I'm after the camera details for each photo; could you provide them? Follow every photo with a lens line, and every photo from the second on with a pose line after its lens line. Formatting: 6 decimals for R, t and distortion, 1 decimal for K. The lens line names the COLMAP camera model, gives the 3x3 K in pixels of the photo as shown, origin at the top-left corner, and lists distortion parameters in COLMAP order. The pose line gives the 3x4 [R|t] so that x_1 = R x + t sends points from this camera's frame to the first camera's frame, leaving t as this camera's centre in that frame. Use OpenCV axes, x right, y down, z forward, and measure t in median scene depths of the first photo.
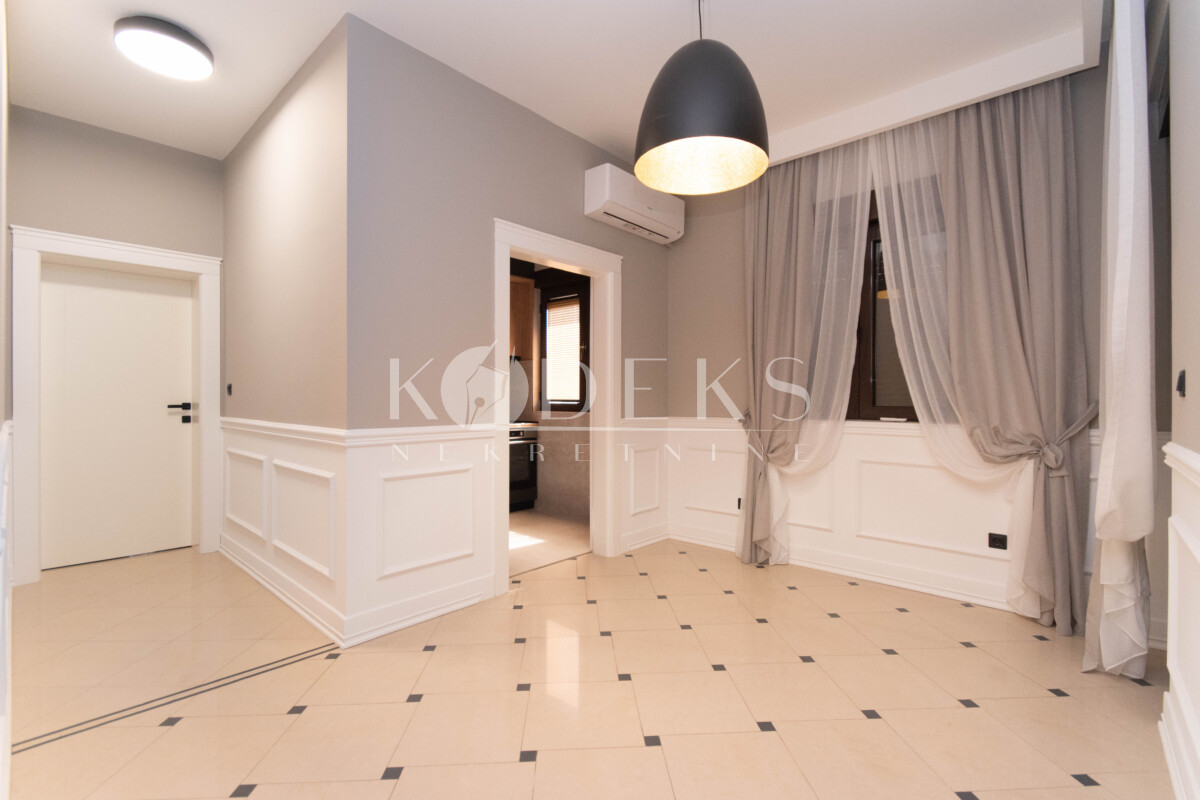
lens RADIAL K [[521.7, 0, 600.0], [0, 521.7, 400.0], [0, 0, 1]] dist [0.000027, -0.000002]
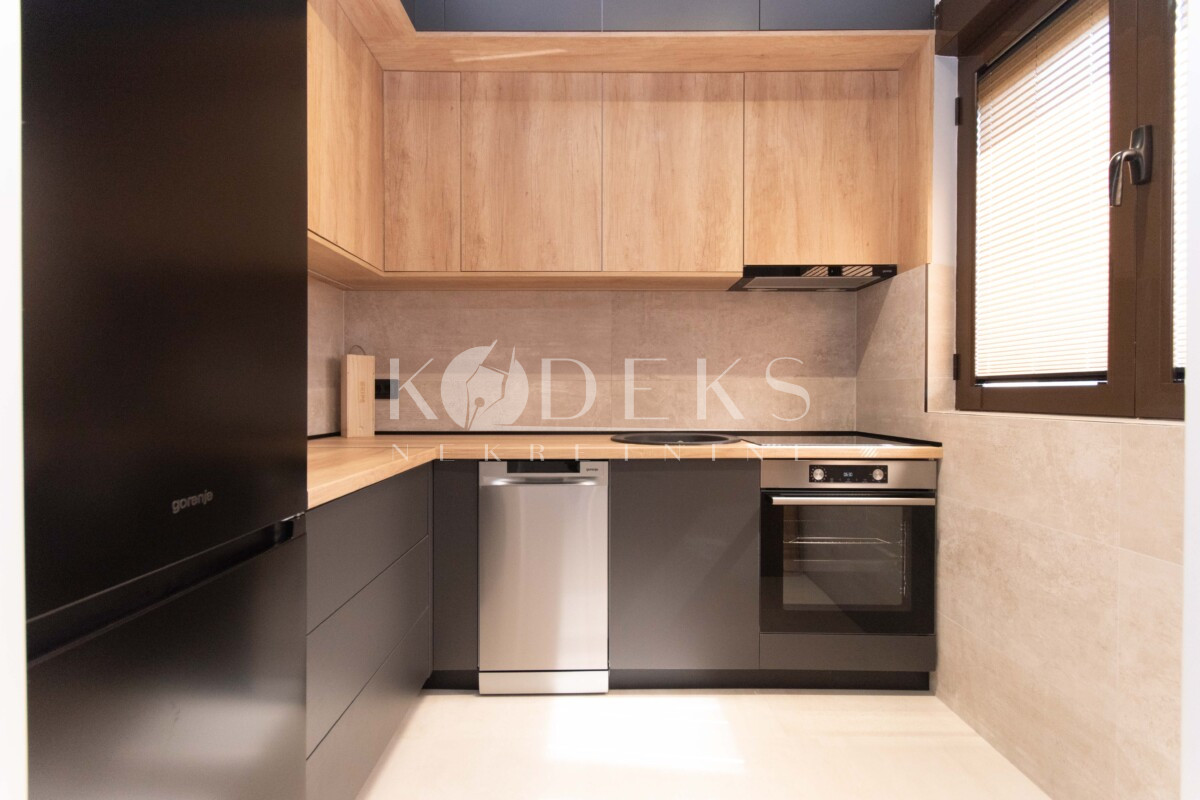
lens RADIAL K [[536.8, 0, 600.0], [0, 536.8, 400.0], [0, 0, 1]] dist [0.000753, 0.000066]
pose [[0.673021, 0.005774, -0.739601, -0.011777], [0.000633, 0.999965, 0.008382, 0.011289], [0.739623, -0.006110, 0.672993, 0.611856]]
